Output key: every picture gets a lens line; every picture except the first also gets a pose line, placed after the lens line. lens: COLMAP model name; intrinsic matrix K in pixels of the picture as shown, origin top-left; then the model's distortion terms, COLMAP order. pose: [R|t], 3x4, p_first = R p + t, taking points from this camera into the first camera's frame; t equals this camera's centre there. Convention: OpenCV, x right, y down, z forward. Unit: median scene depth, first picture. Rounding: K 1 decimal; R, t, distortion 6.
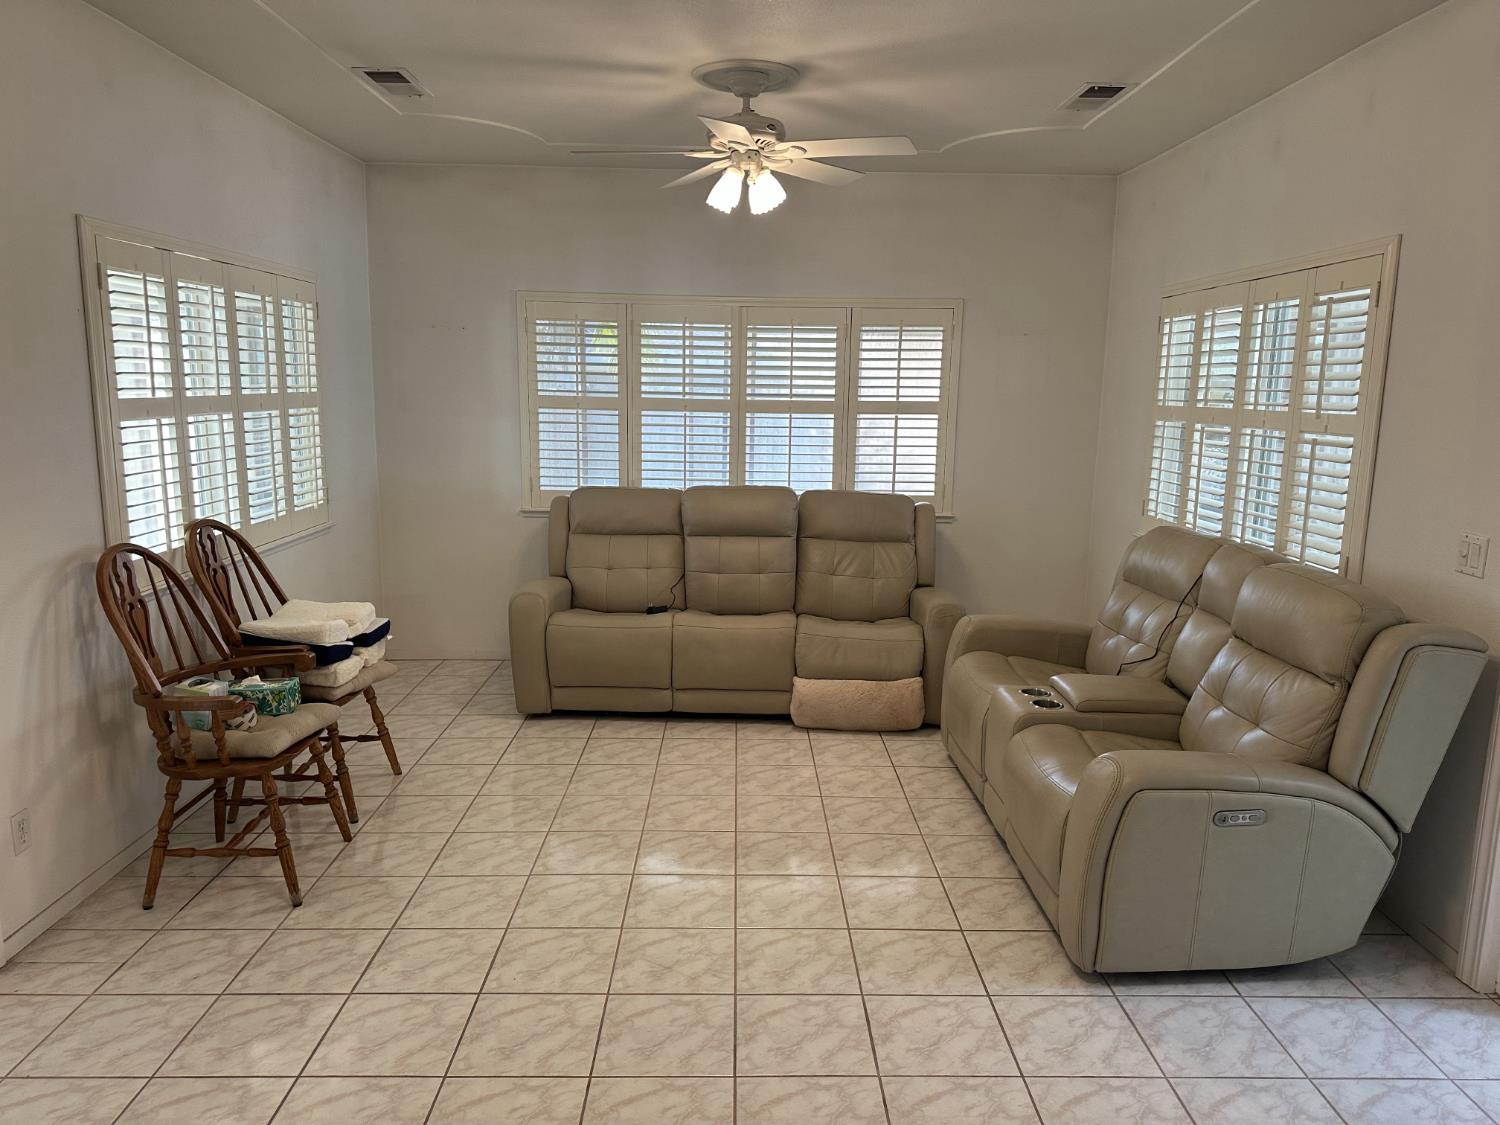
lens RADIAL K [[1046.9, 0, 750.0], [0, 1046.9, 562.5], [0, 0, 1]] dist [0.169549, -0.001345]
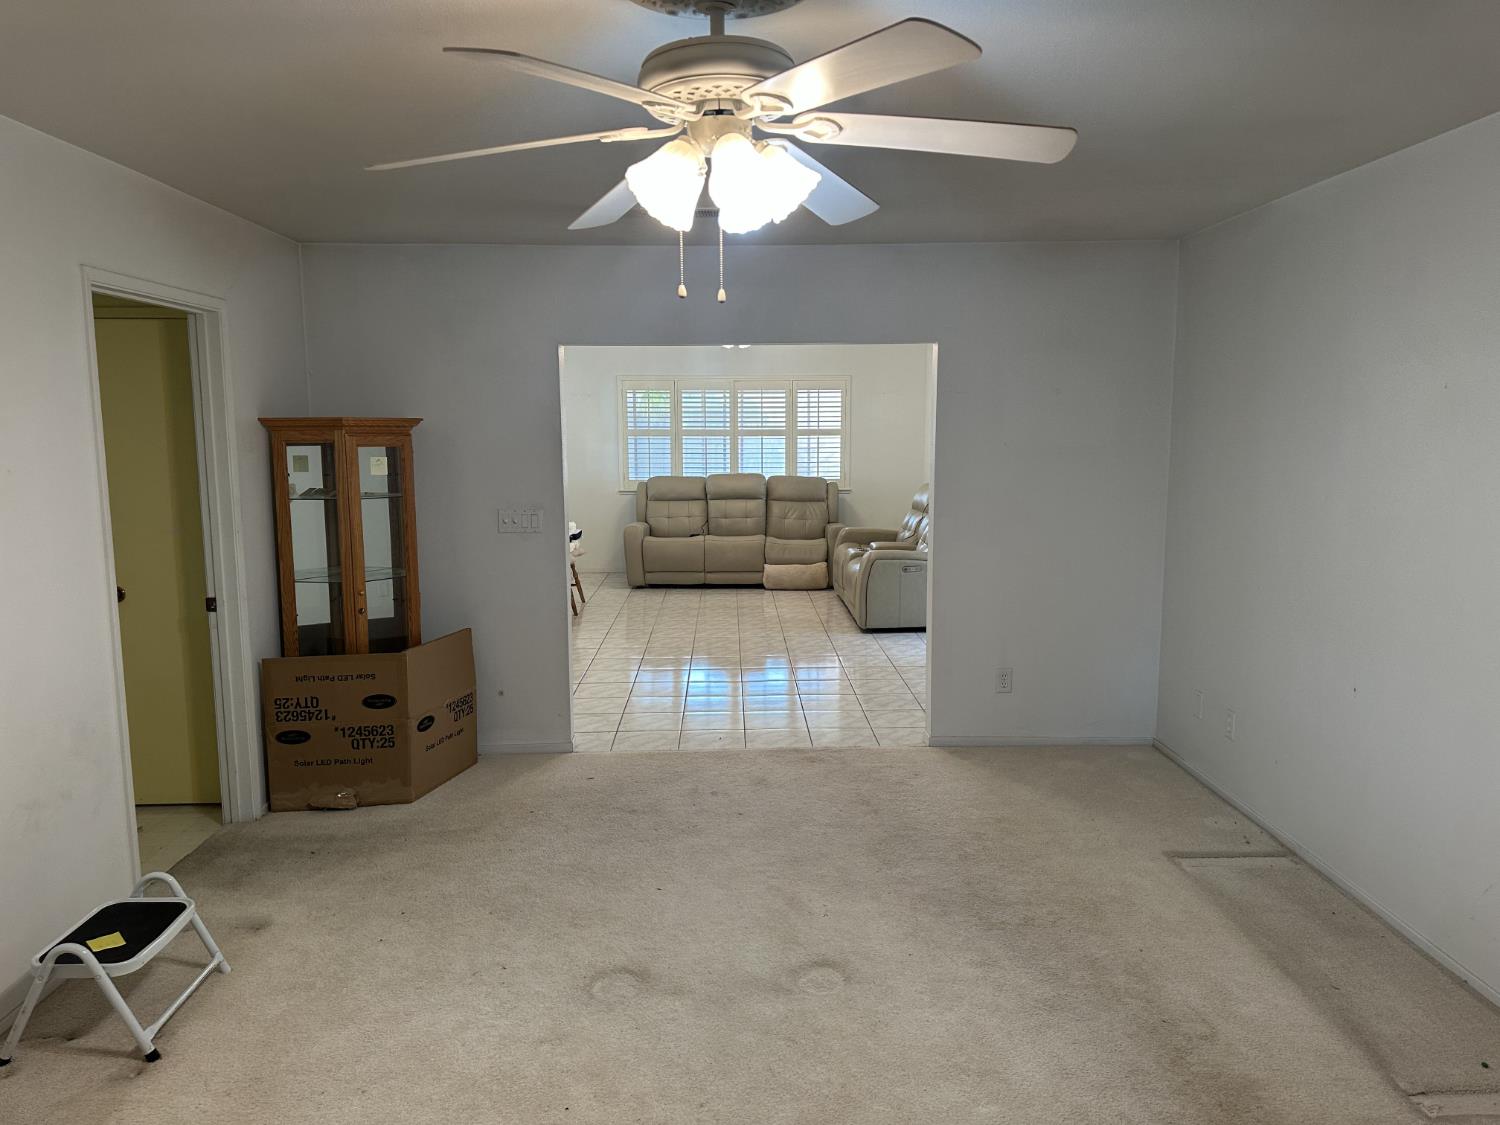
lens RADIAL K [[1046.9, 0, 750.0], [0, 1046.9, 562.5], [0, 0, 1]] dist [0.169549, -0.001345]
pose [[0.999767, -0.020153, 0.007734, -0.001851], [0.020371, 0.999366, -0.029190, 0.148418], [-0.007141, 0.029341, 0.999544, -0.931085]]
